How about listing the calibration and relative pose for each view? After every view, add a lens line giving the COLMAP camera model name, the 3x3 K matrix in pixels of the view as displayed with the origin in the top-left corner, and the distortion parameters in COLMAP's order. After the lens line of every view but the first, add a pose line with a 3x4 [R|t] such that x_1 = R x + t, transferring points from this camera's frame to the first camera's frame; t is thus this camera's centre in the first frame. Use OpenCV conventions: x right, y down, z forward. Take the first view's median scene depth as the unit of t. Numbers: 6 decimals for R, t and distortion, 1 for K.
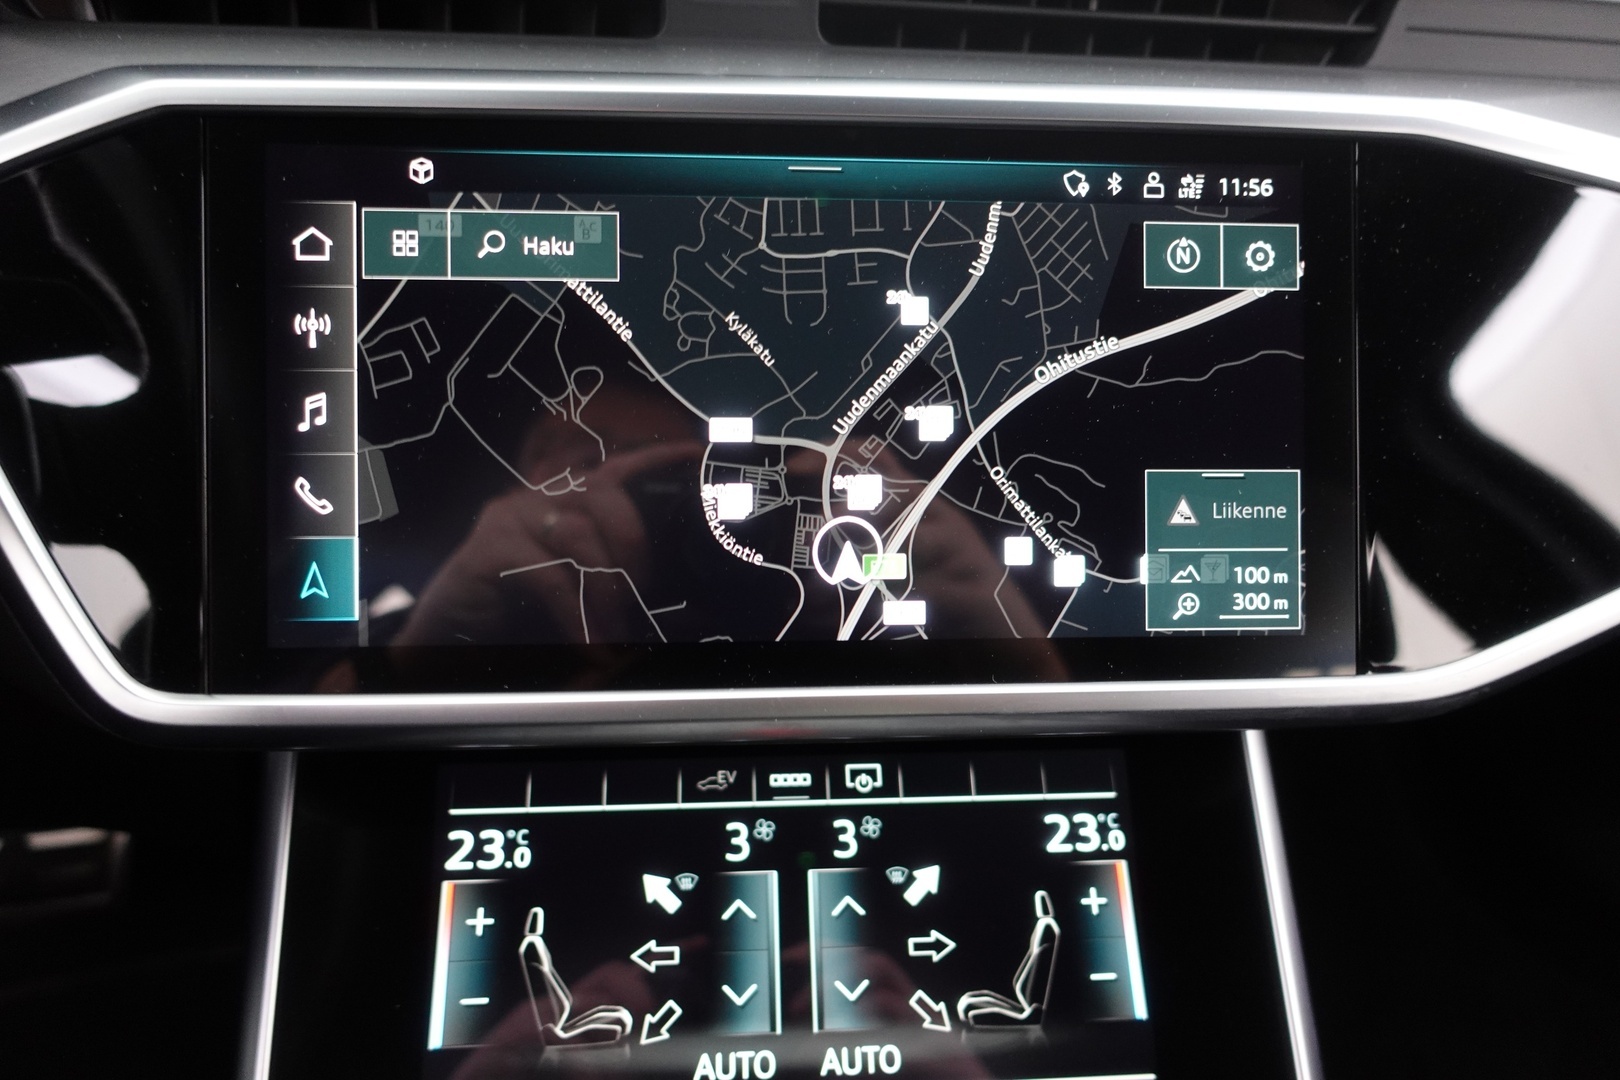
lens RADIAL K [[1116.4, 0, 809.7], [0, 1116.4, 538.7], [0, 0, 1]] dist [0.003086, -0.001142]
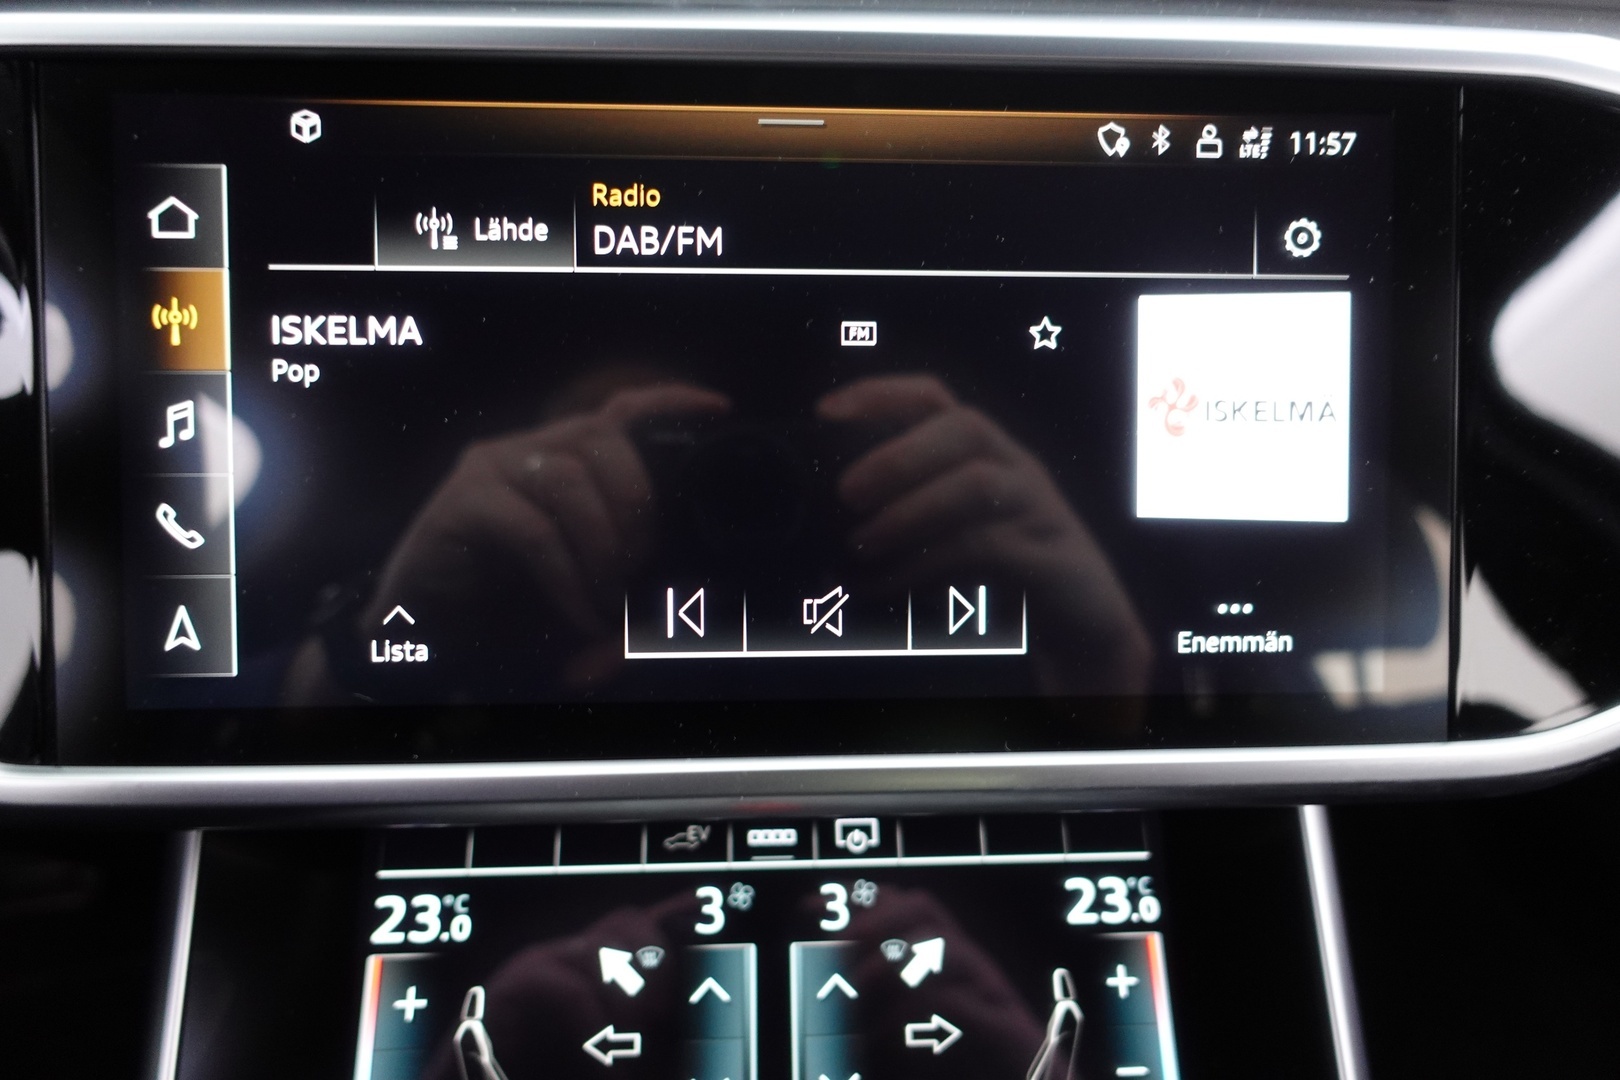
lens RADIAL K [[1116.4, 0, 810.5], [0, 1116.4, 541.3], [0, 0, 1]] dist [0.003086, -0.001142]
pose [[0.999826, 0.003298, -0.018358, 0.029689], [-0.002648, 0.999371, 0.035355, -0.047195], [0.018464, -0.035301, 0.999206, 0.151496]]
